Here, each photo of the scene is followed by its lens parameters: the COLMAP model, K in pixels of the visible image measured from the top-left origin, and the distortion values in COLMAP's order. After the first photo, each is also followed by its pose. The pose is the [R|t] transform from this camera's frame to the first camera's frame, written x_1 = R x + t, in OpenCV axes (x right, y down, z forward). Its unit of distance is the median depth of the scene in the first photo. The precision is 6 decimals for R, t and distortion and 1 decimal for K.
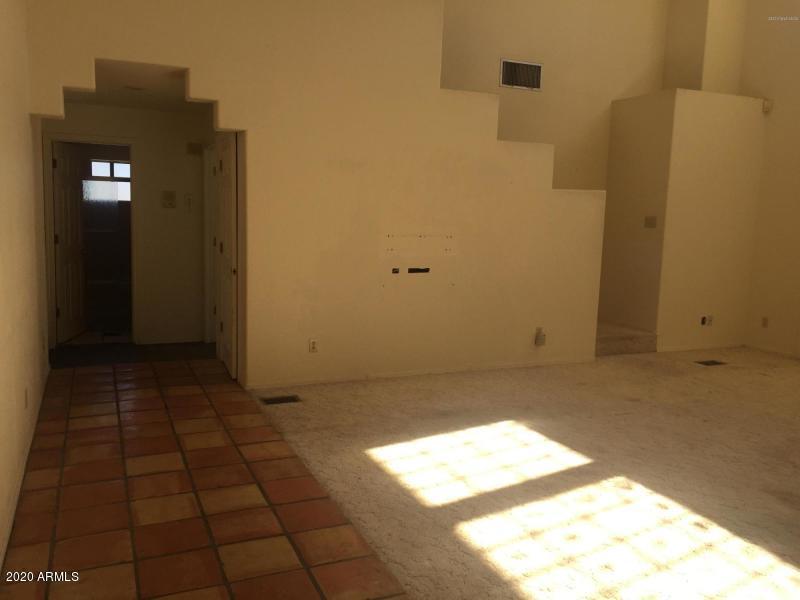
lens RADIAL K [[685.3, 0, 393.2], [0, 685.3, 301.8], [0, 0, 1]] dist [0.040659, -0.028934]
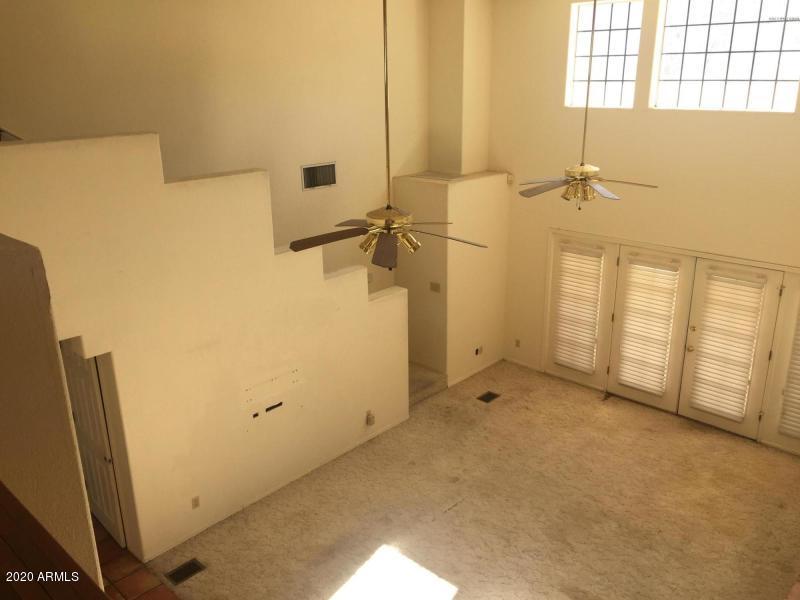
lens RADIAL K [[685.3, 0, 402.1], [0, 685.3, 296.8], [0, 0, 1]] dist [0.040659, -0.028934]
pose [[0.916971, -0.164189, 0.363601, -0.137527], [0.089314, 0.972739, 0.214012, -0.404453], [-0.388828, -0.163768, 0.906638, -0.088265]]
